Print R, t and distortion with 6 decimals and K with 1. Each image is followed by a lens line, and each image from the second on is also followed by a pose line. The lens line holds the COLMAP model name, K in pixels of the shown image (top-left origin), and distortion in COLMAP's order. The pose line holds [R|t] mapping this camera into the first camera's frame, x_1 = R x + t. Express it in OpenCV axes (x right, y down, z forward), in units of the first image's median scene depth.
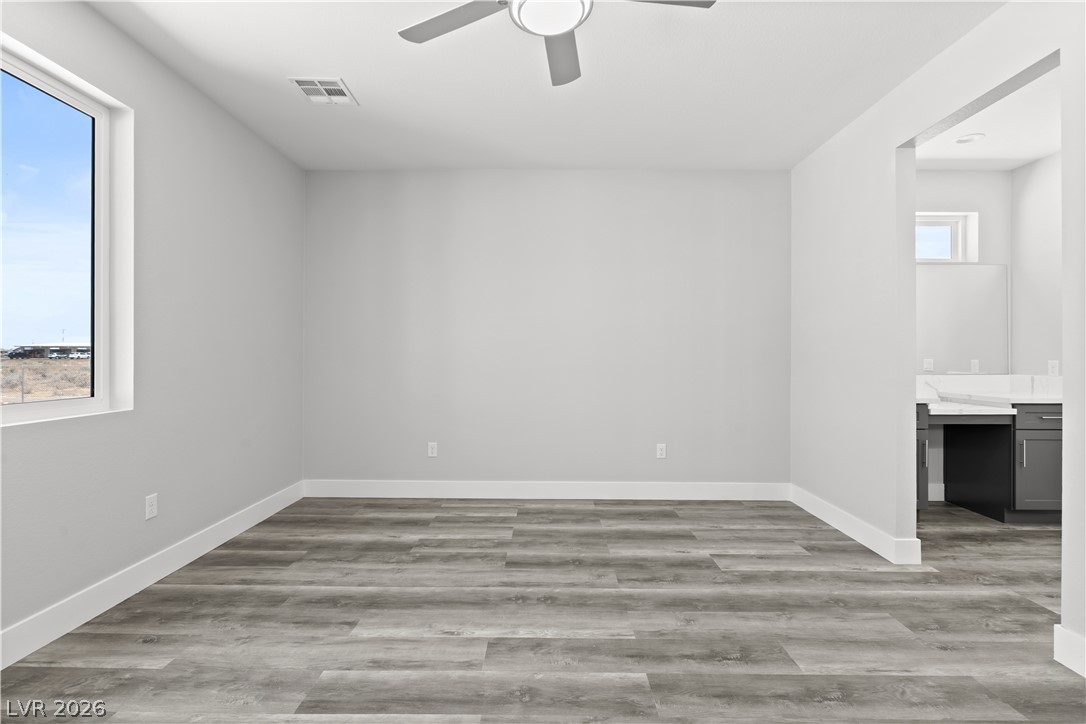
lens RADIAL K [[491.5, 0, 543.5], [0, 491.5, 355.7], [0, 0, 1]] dist [-0.004089, 0.001583]
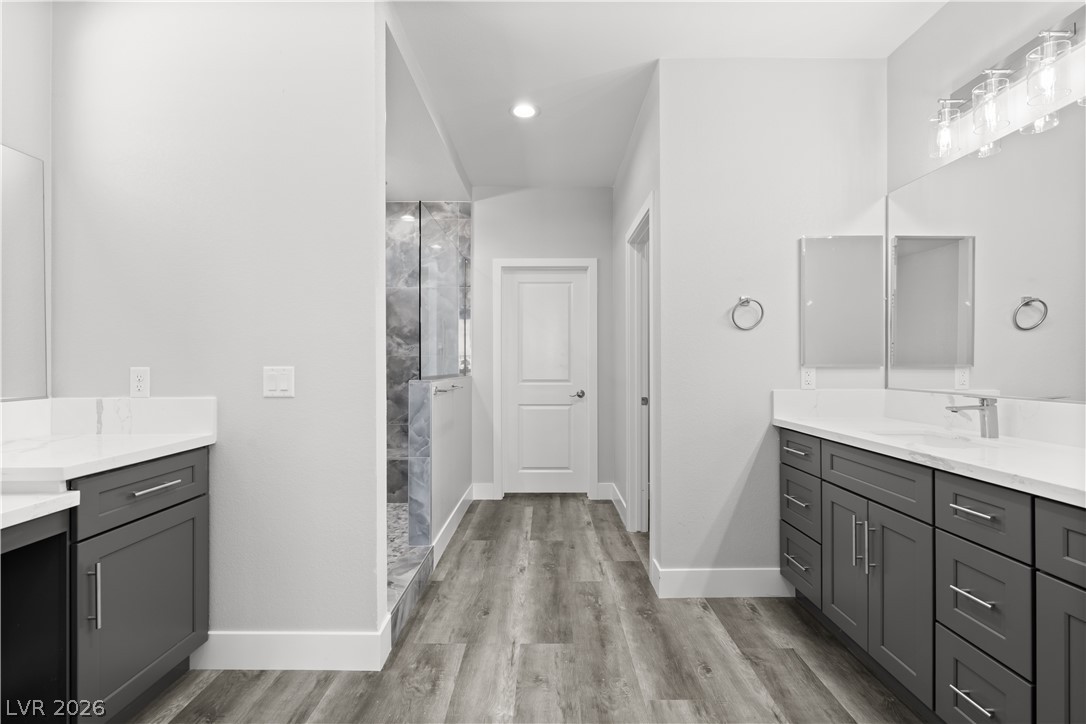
lens RADIAL K [[491.5, 0, 545.8], [0, 491.5, 363.7], [0, 0, 1]] dist [-0.004089, 0.001583]
pose [[-0.008581, -0.003892, 0.999956, 0.783533], [0.000367, 0.999992, 0.003896, 0.007203], [-0.999963, 0.000400, -0.008580, 0.866595]]
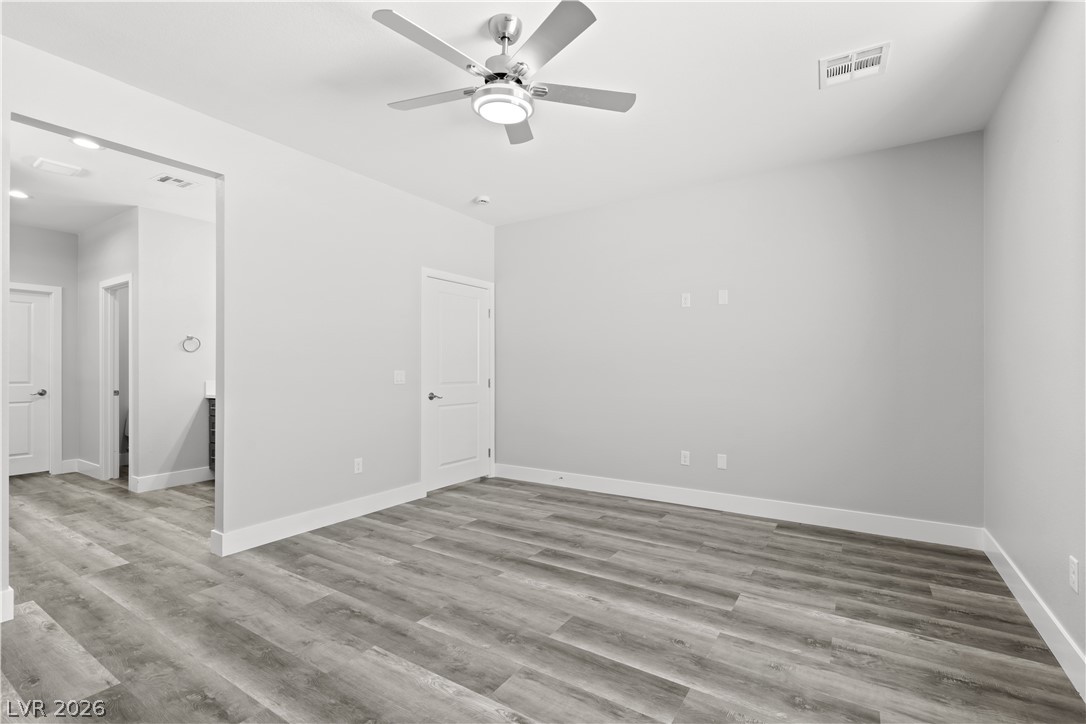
lens RADIAL K [[491.5, 0, 548.8], [0, 491.5, 368.4], [0, 0, 1]] dist [-0.004089, 0.001583]
pose [[-0.847501, -0.003966, 0.530778, -0.538329], [-0.003811, 0.999992, 0.001386, 0.001681], [-0.530779, -0.000849, -0.847510, 1.378718]]
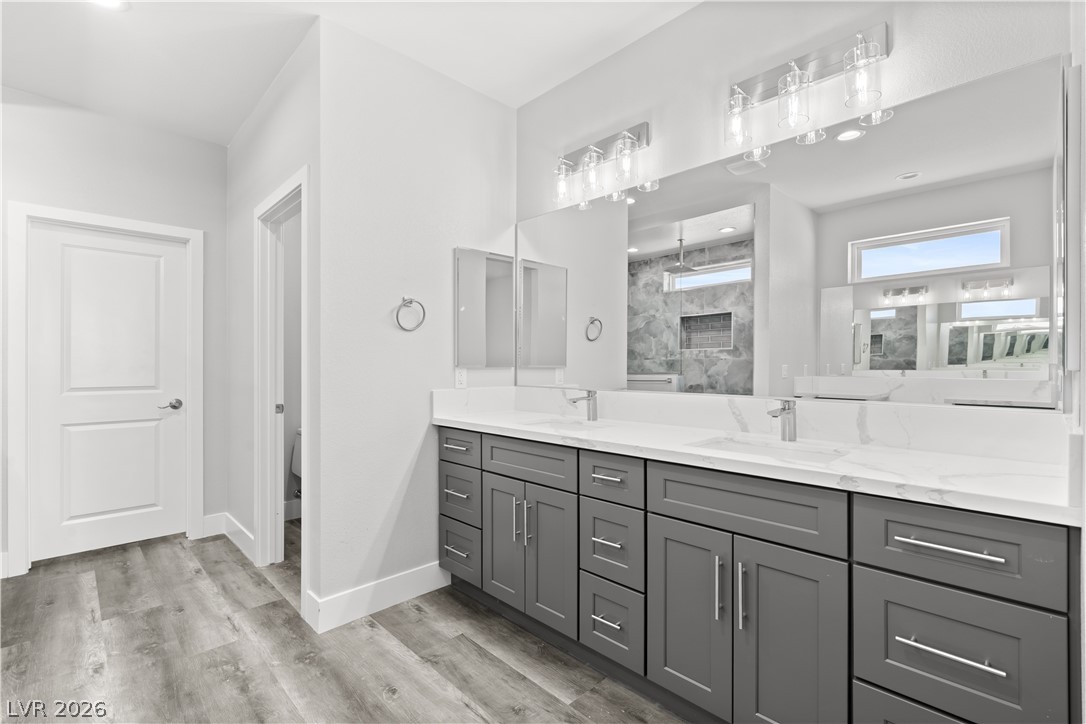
lens RADIAL K [[491.5, 0, 546.3], [0, 491.5, 364.1], [0, 0, 1]] dist [-0.004089, 0.001583]
pose [[-0.706445, -0.002999, 0.707762, 0.878634], [-0.003195, 0.999994, 0.001048, 0.007779], [-0.707761, -0.001522, -0.706451, 0.956048]]
